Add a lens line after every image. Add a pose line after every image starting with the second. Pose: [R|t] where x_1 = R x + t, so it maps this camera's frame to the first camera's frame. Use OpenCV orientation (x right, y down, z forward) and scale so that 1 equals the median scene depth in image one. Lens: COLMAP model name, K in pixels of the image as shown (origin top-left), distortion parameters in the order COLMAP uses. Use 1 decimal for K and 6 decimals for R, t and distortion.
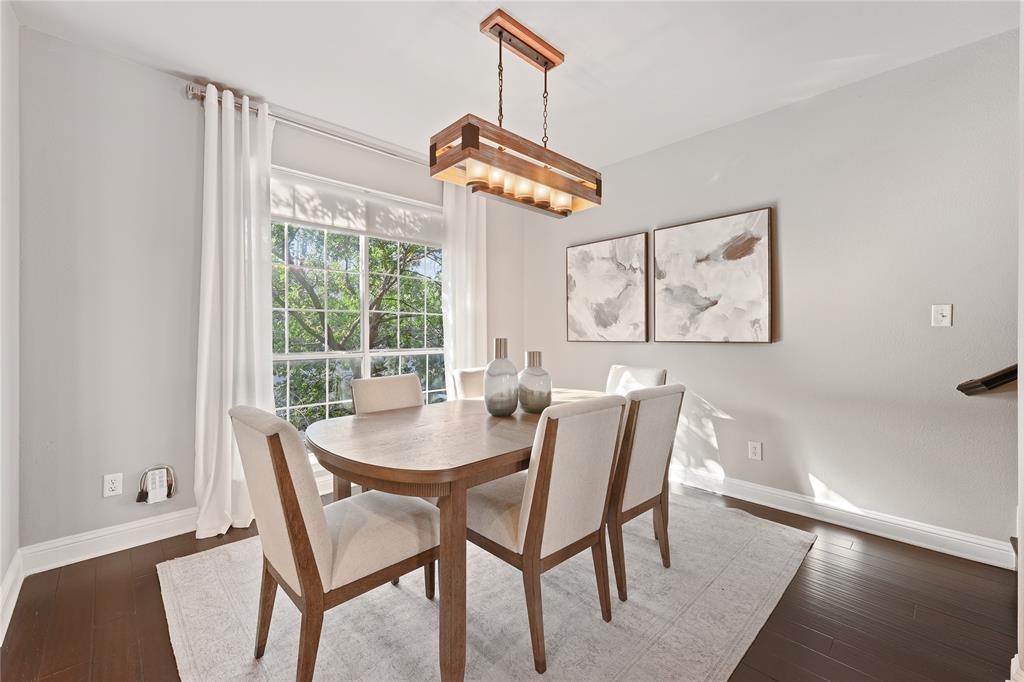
lens RADIAL K [[414.2, 0, 506.9], [0, 414.2, 332.2], [0, 0, 1]] dist [-0.000471, -0.000227]
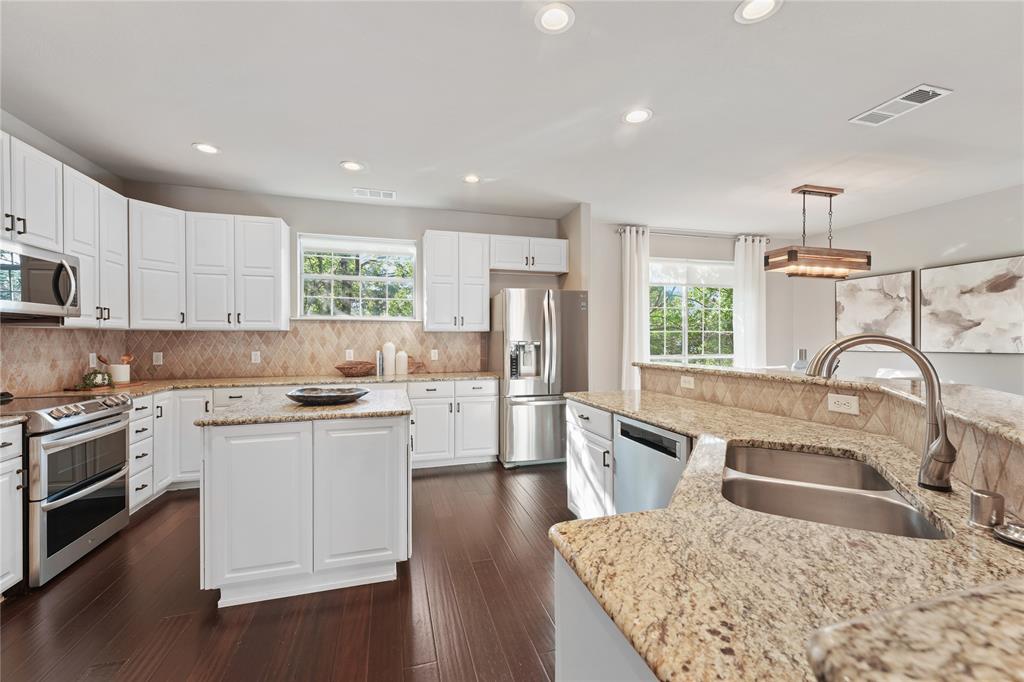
lens RADIAL K [[415.2, 0, 508.5], [0, 415.2, 341.6], [0, 0, 1]] dist [0.001003, -0.000097]
pose [[0.885662, 0.000804, -0.464330, -0.236598], [0.001348, 0.999990, 0.004304, -0.022677], [0.464329, -0.004438, 0.885652, -0.957952]]
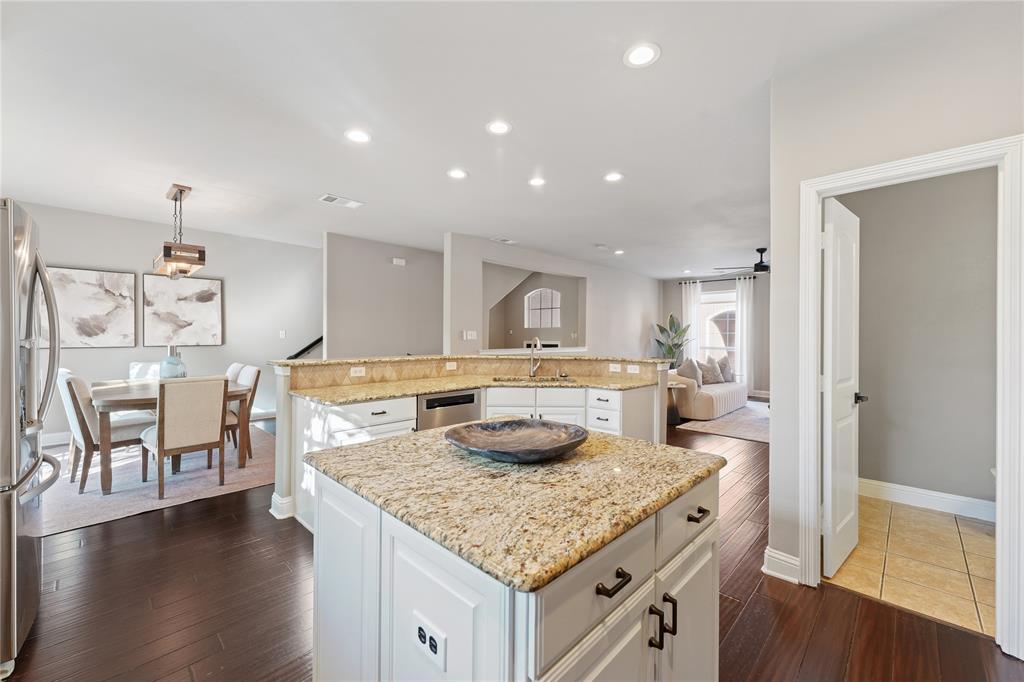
lens RADIAL K [[414.2, 0, 506.9], [0, 414.2, 332.2], [0, 0, 1]] dist [-0.000471, -0.000227]
pose [[-0.035381, 0.009566, 0.999328, -1.438941], [-0.007161, 0.999926, -0.009825, -0.028678], [-0.999348, -0.007504, -0.035310, -0.346453]]
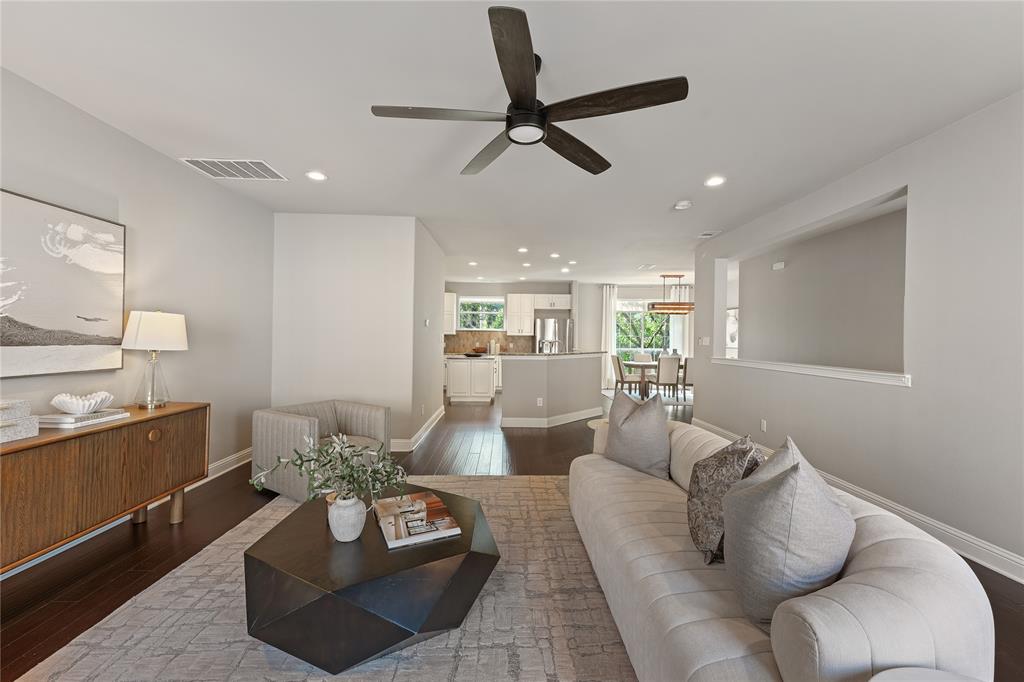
lens RADIAL K [[414.2, 0, 506.9], [0, 414.2, 332.2], [0, 0, 1]] dist [-0.000471, -0.000227]
pose [[0.724686, -0.000117, -0.689079, 1.286014], [-0.010352, 0.999885, -0.011056, -0.042749], [0.689001, 0.015146, 0.724602, -2.385252]]
